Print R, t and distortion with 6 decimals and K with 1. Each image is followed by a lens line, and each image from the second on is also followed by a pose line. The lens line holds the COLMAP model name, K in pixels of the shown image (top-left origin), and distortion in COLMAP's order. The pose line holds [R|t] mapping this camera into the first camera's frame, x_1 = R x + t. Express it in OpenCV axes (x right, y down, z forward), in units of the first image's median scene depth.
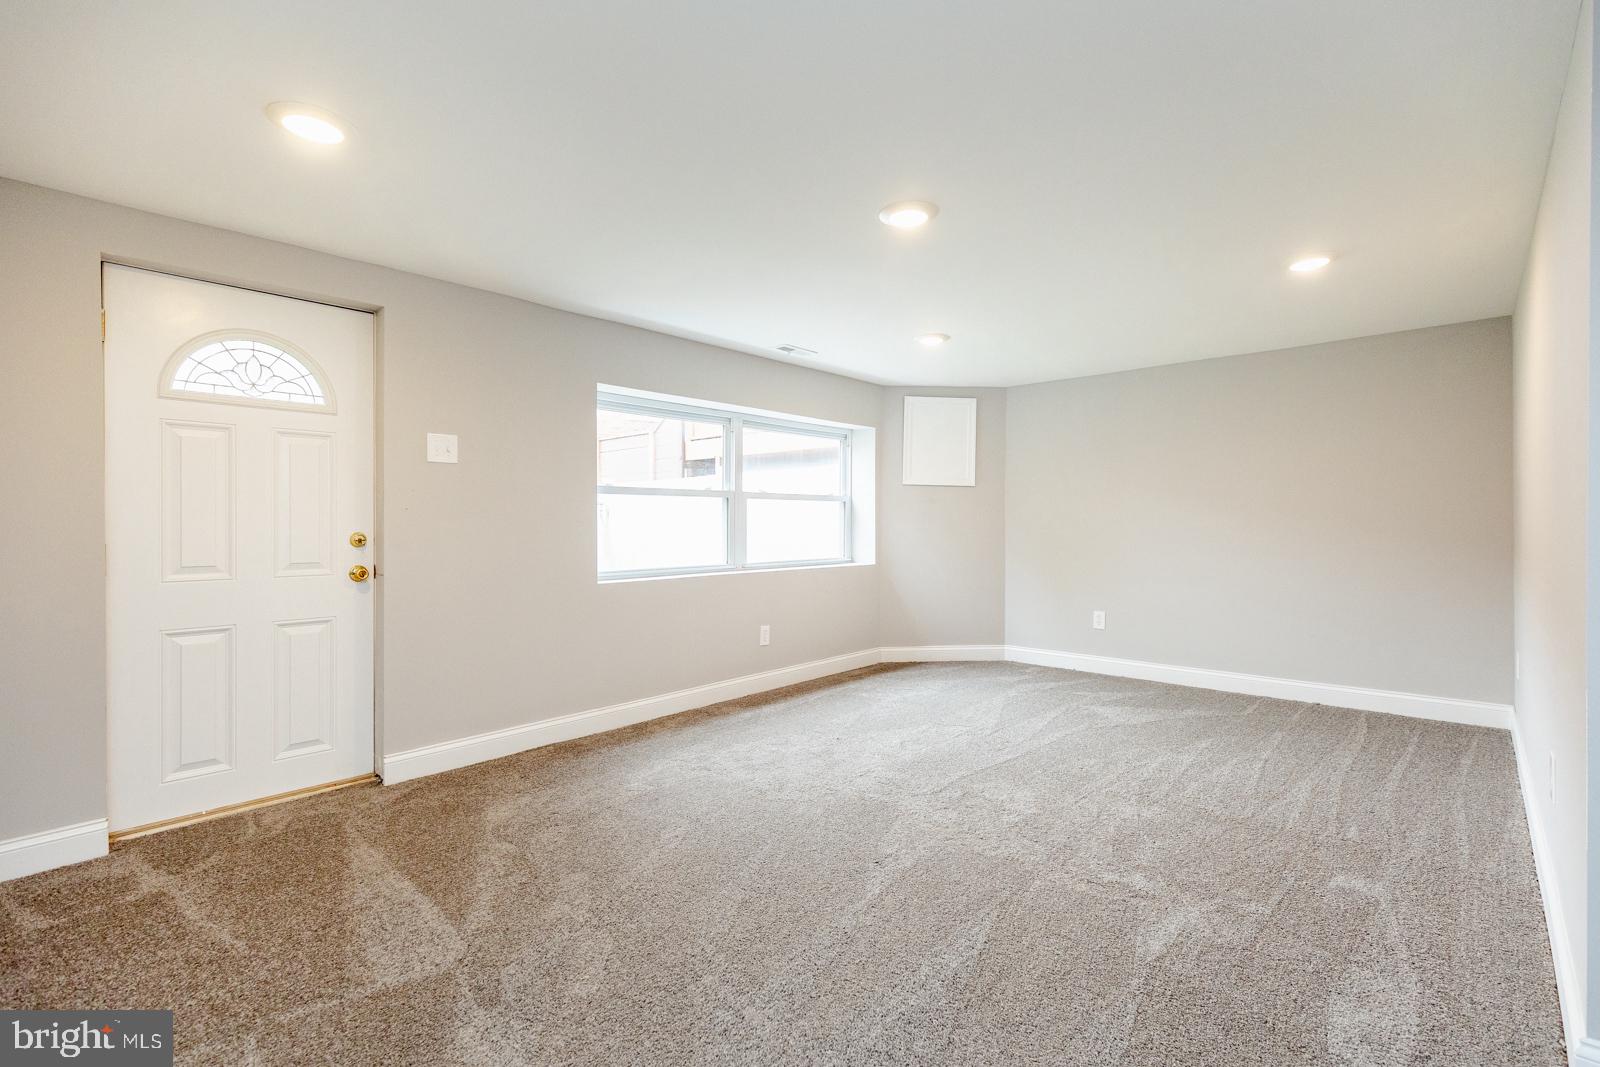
lens RADIAL K [[727.2, 0, 807.0], [0, 727.2, 522.7], [0, 0, 1]] dist [0.001601, -0.001509]
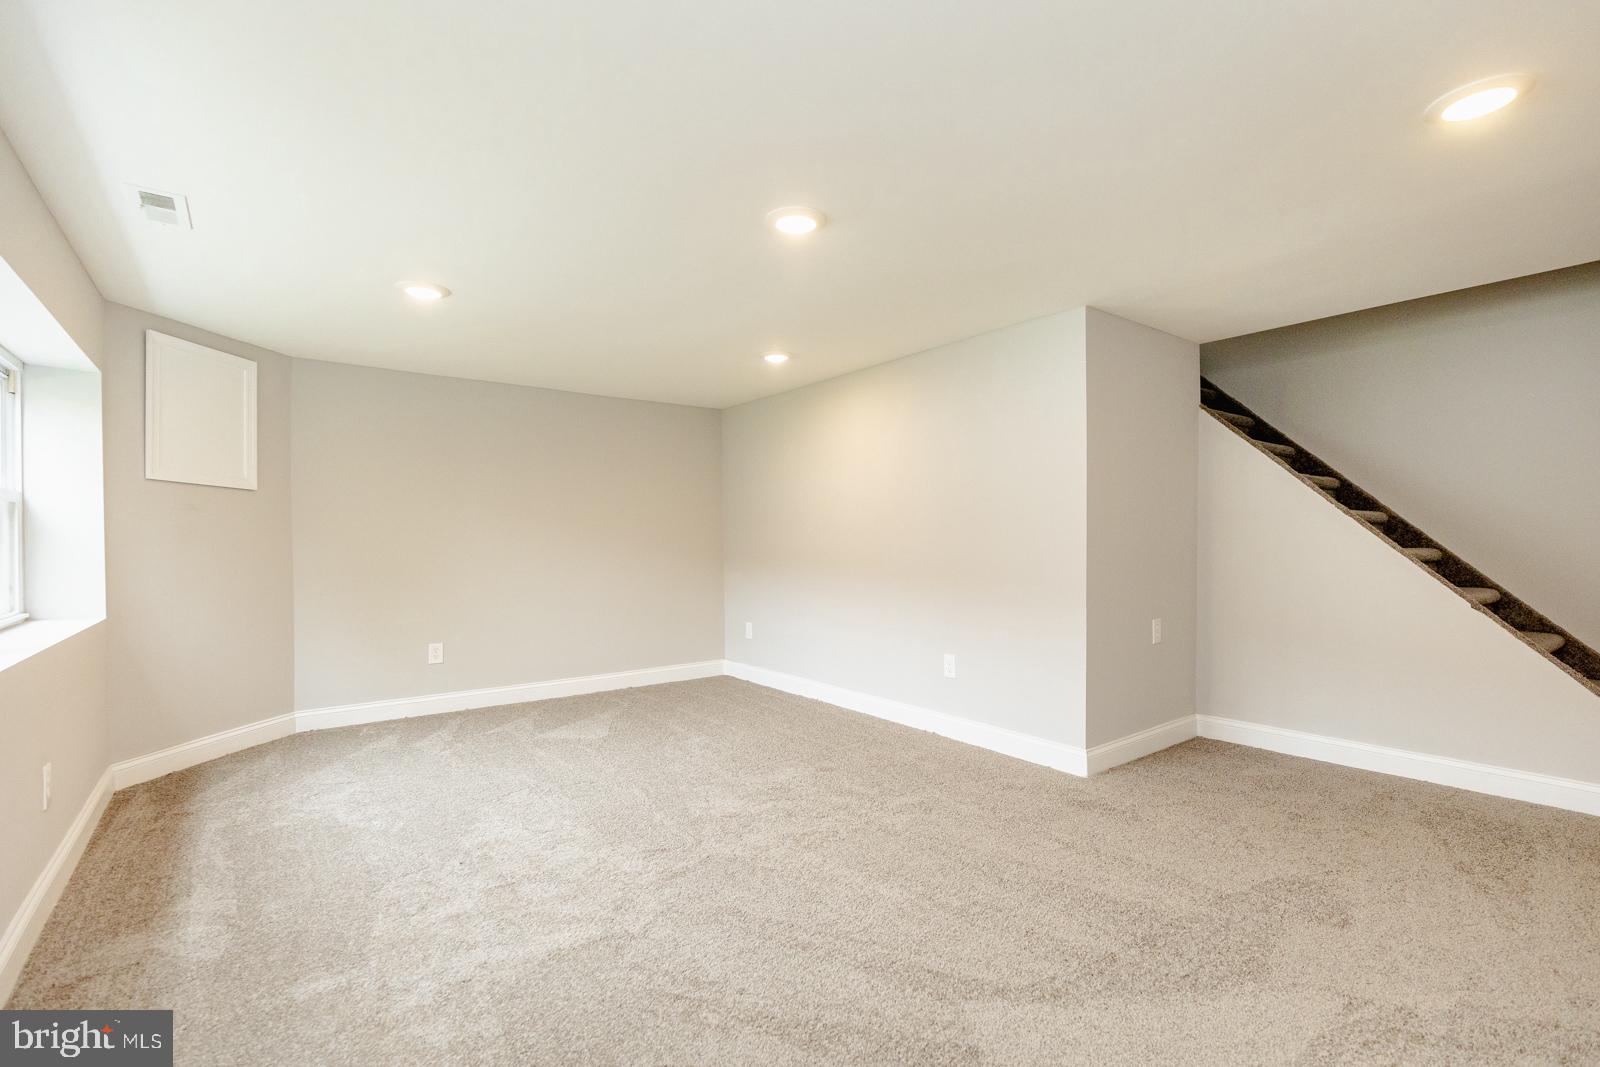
lens RADIAL K [[727.2, 0, 807.2], [0, 727.2, 544.4], [0, 0, 1]] dist [0.001601, -0.001509]
pose [[0.165126, 0.004341, 0.986263, -0.393990], [0.007191, 0.999958, -0.005605, 0.009946], [-0.986246, 0.008018, 0.165088, 0.407492]]
